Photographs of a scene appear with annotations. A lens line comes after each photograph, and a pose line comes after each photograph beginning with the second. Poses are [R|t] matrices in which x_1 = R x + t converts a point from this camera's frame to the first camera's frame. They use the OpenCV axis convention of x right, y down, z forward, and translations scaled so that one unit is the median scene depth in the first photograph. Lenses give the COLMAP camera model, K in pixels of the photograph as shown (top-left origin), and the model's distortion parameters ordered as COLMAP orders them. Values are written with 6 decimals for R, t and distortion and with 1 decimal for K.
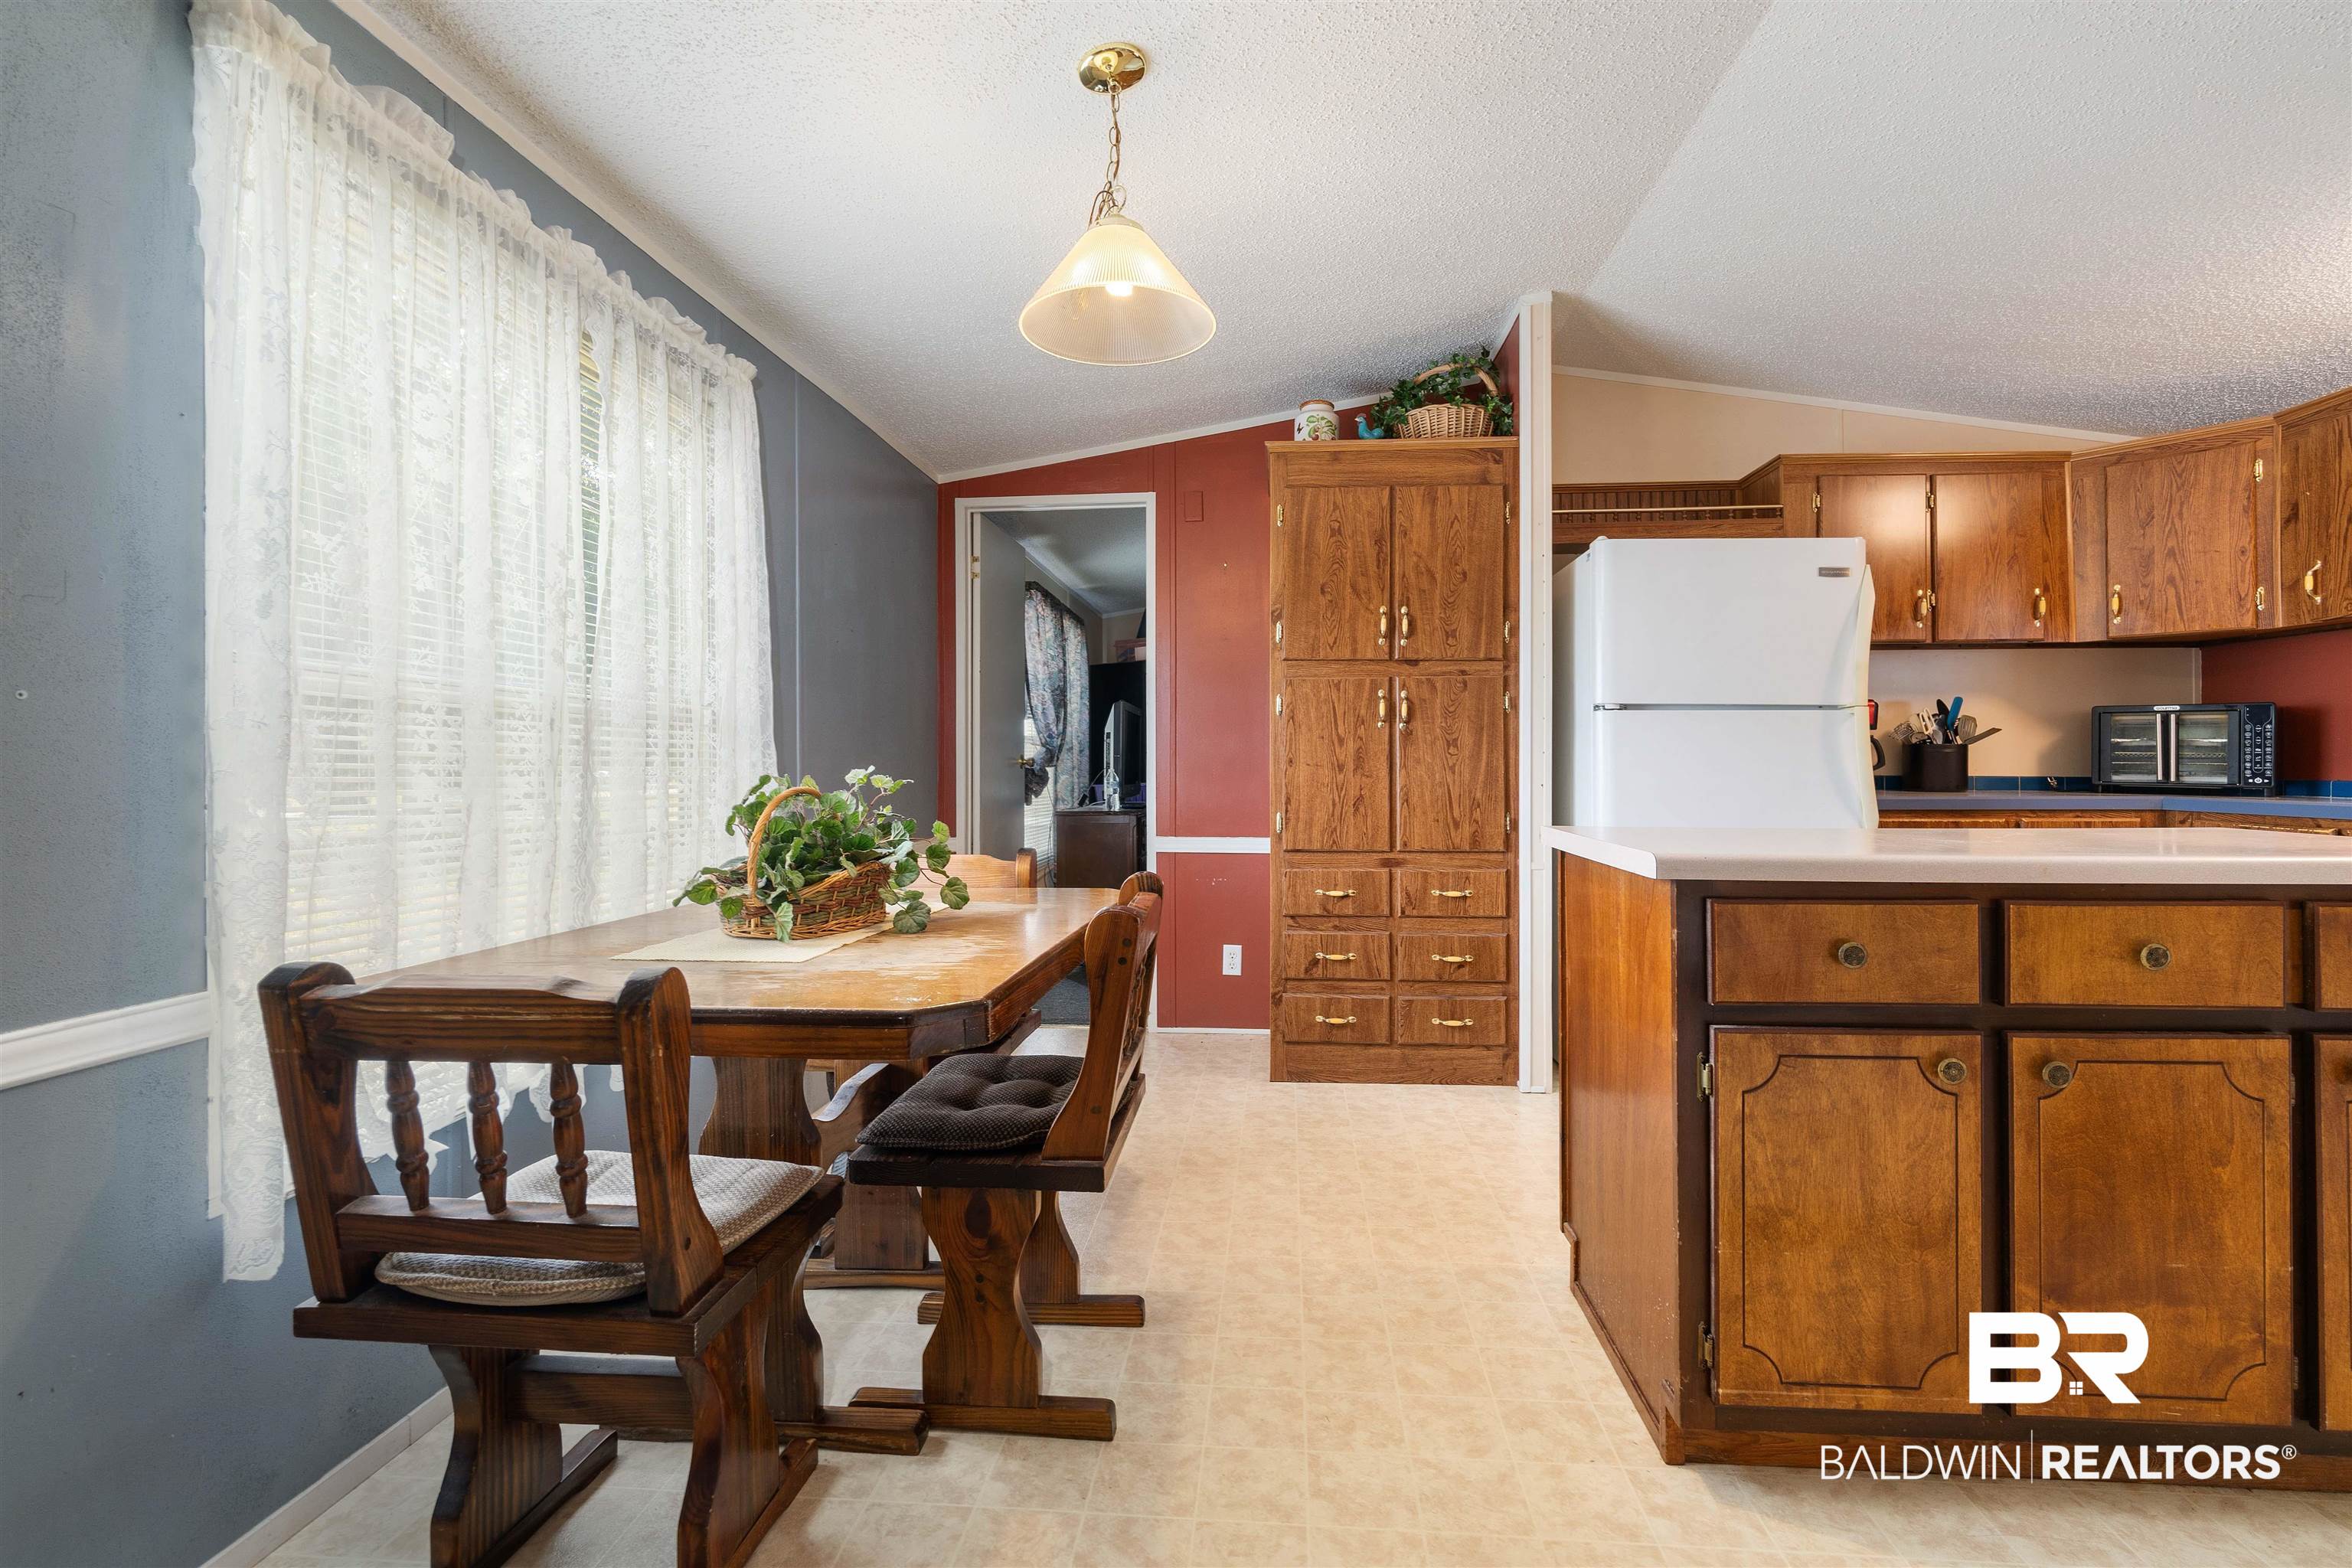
lens RADIAL K [[1028.1, 0, 1212.7], [0, 1028.1, 751.4], [0, 0, 1]] dist [-0.001654, -0.000341]
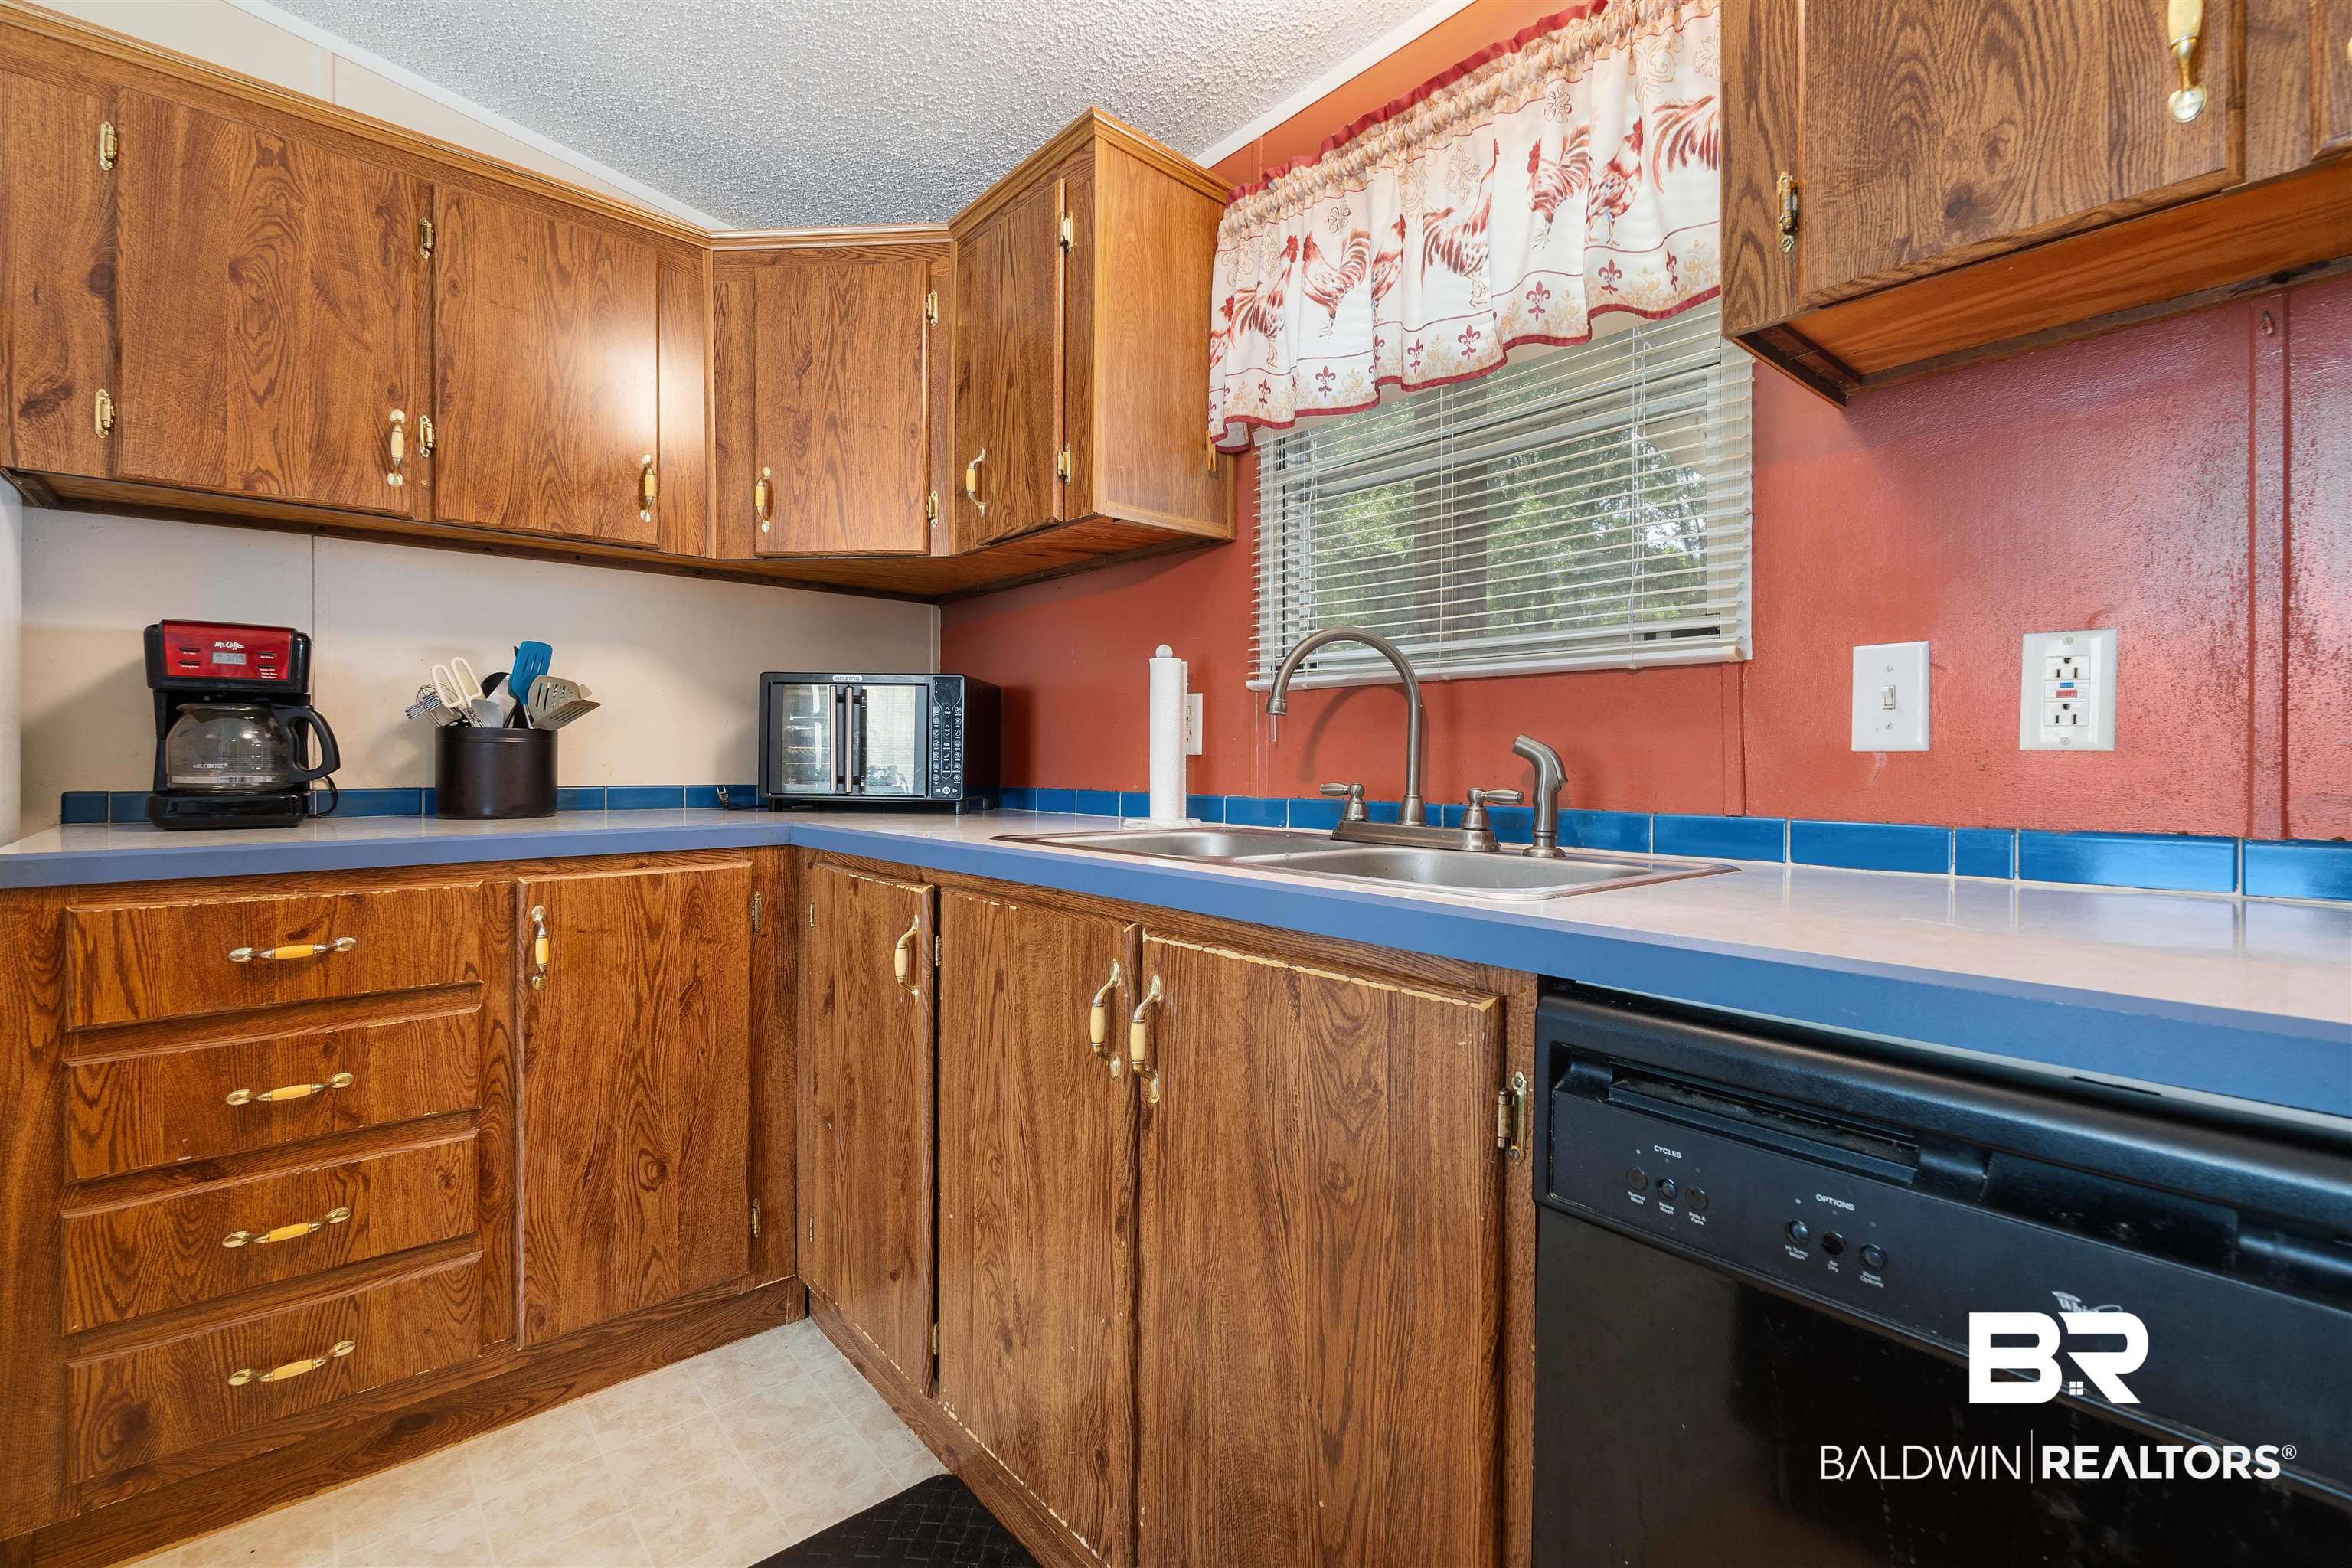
lens RADIAL K [[999.0, 0, 1182.7], [0, 999.0, 756.9], [0, 0, 1]] dist [-0.001379, -0.000056]
pose [[0.695306, 0.005426, 0.718694, 0.618888], [-0.010450, 0.999942, 0.002560, 0.003382], [-0.718638, -0.009290, 0.695322, 0.409641]]
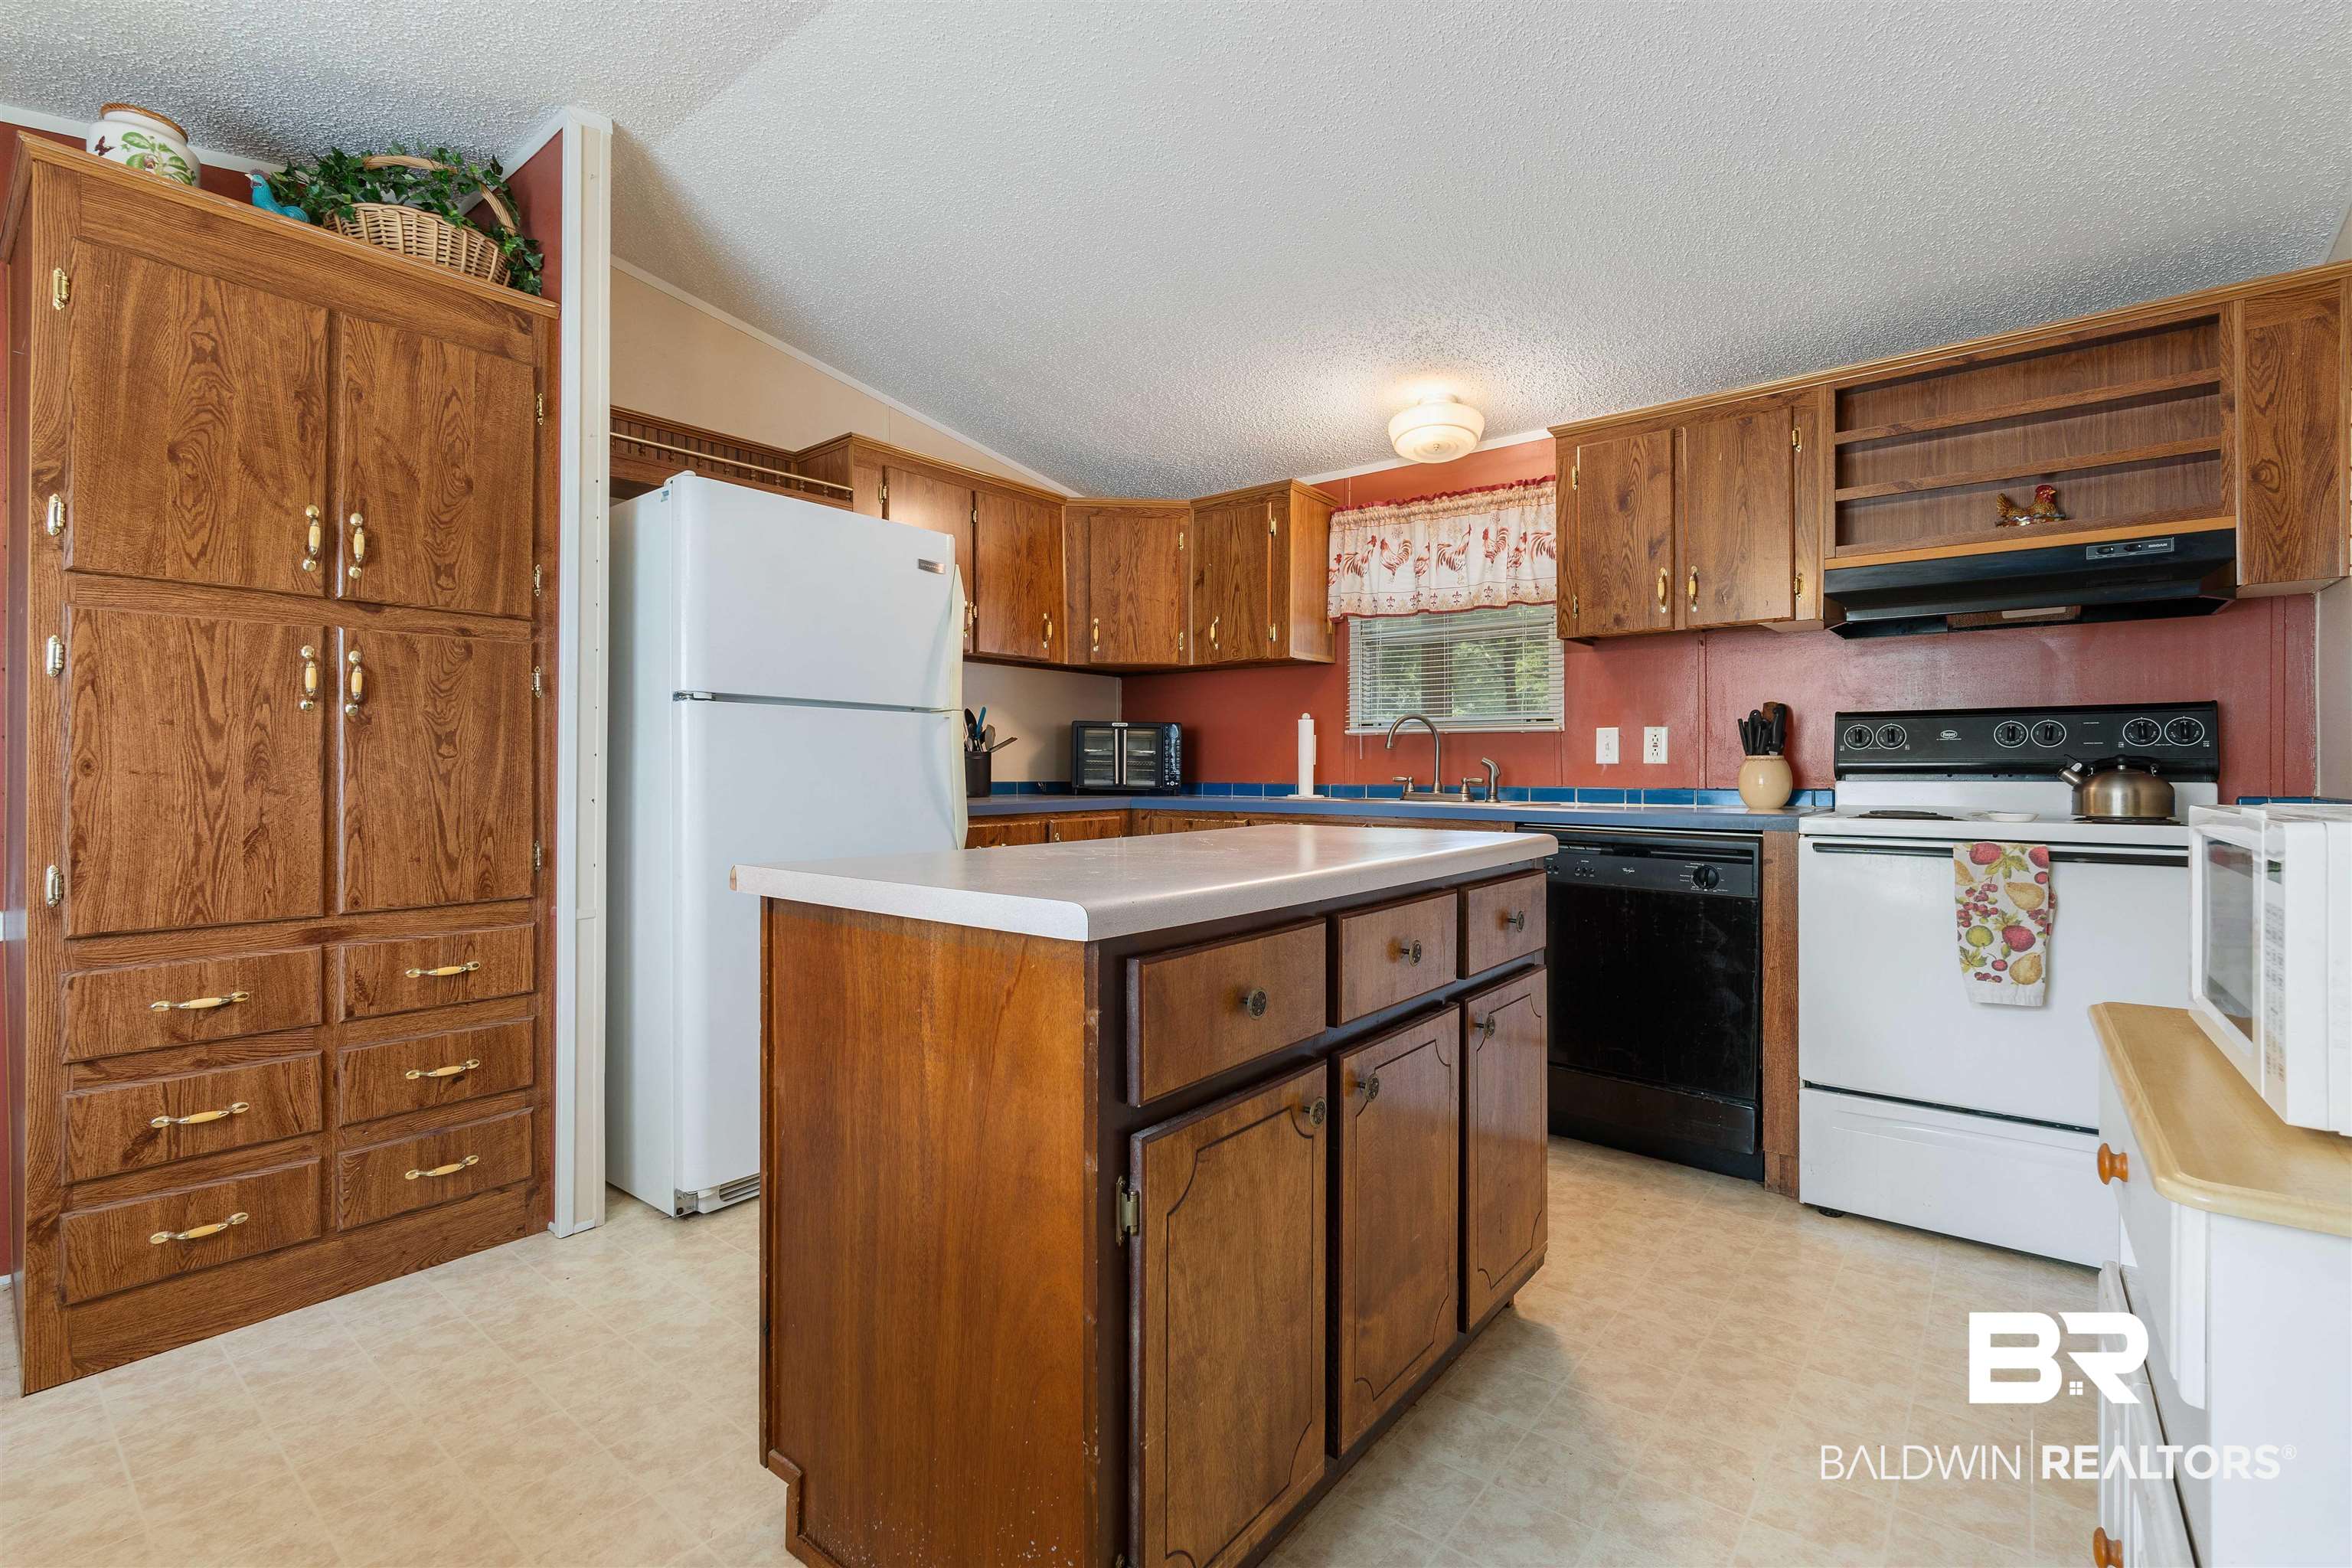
lens RADIAL K [[1029.6, 0, 1166.9], [0, 1029.6, 764.8], [0, 0, 1]] dist [-0.002001, -0.000034]
pose [[0.570532, 0.004093, 0.821265, -0.040425], [-0.009317, 0.999955, 0.001489, 0.003207], [-0.821222, -0.008501, 0.570545, 0.253909]]
